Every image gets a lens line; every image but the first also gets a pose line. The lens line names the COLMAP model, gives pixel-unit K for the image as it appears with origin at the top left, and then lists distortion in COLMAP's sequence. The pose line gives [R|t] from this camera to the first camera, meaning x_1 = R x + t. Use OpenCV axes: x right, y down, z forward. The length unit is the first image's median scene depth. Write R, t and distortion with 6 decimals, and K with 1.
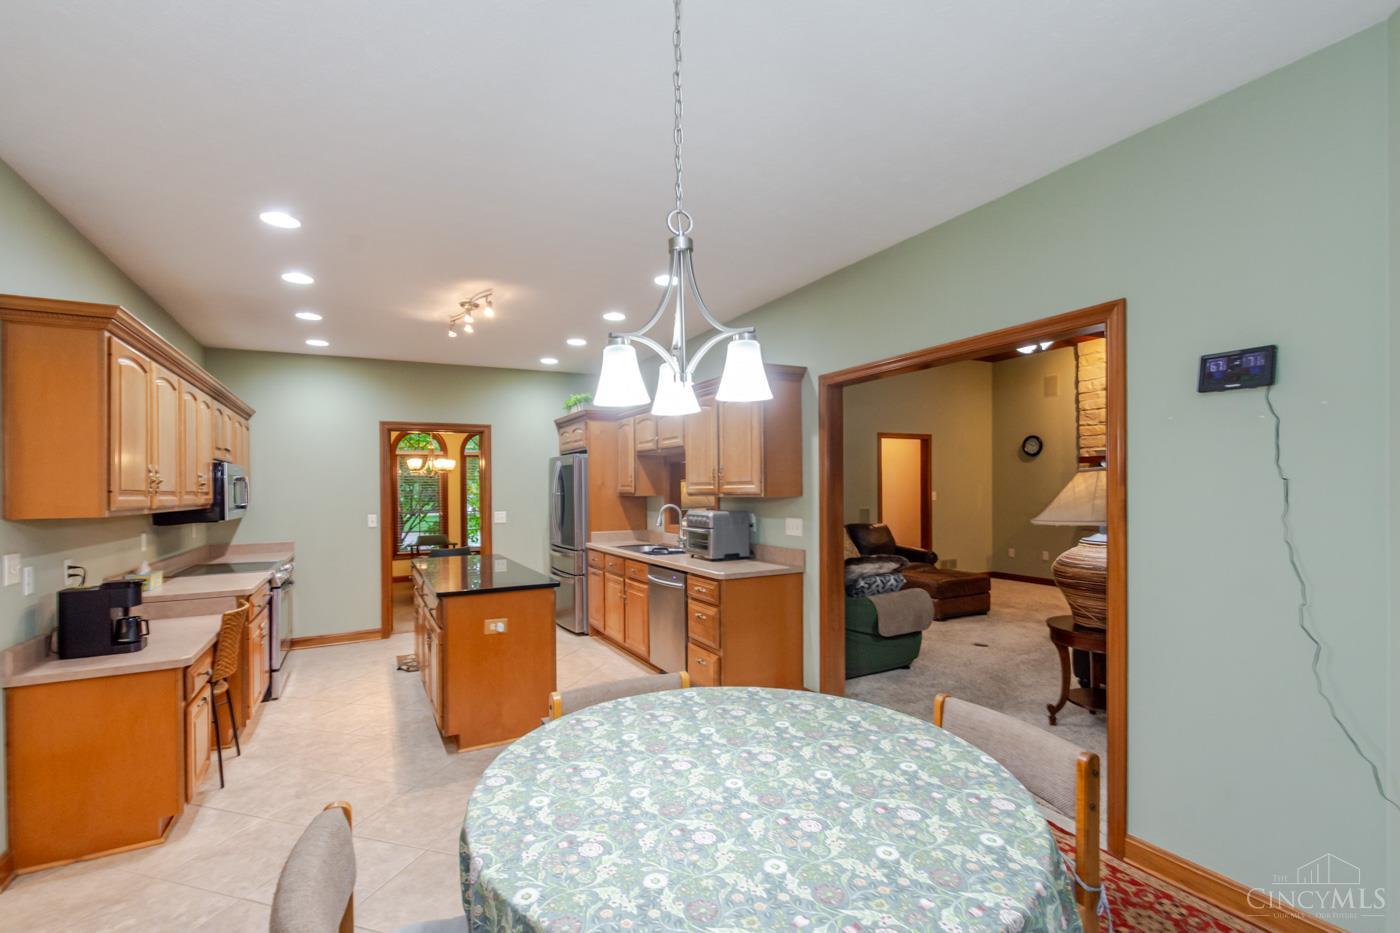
lens RADIAL K [[620.3, 0, 689.1], [0, 620.3, 484.7], [0, 0, 1]] dist [-0.002541, 0.000968]
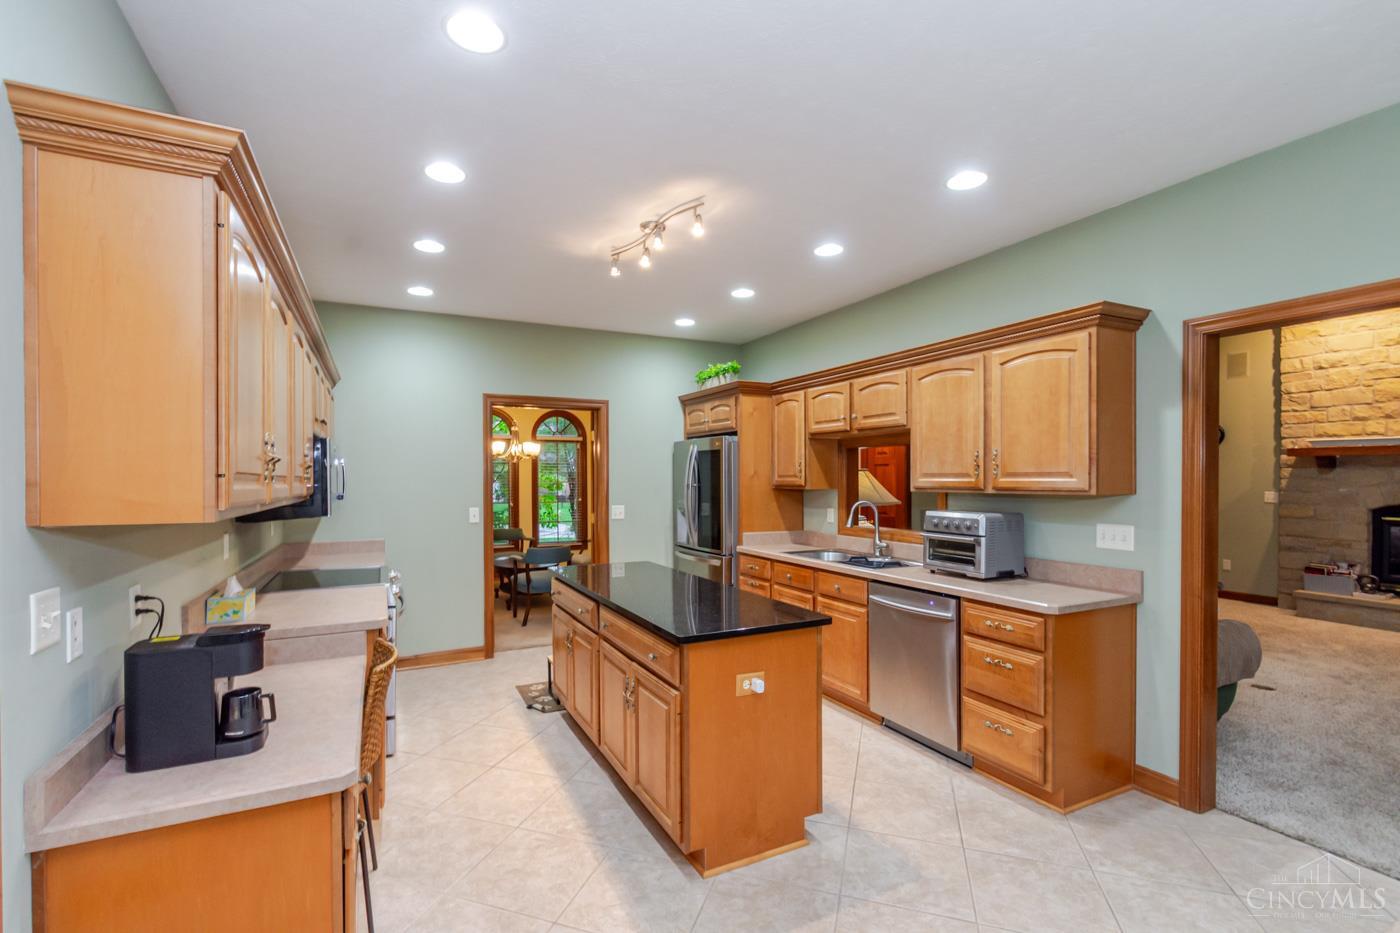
lens RADIAL K [[620.3, 0, 690.2], [0, 620.3, 484.2], [0, 0, 1]] dist [-0.002541, 0.000968]
pose [[0.999547, 0.012950, -0.027185, -0.252782], [-0.012581, 0.999827, 0.013725, 0.003211], [0.027358, -0.013377, 0.999536, 0.232724]]
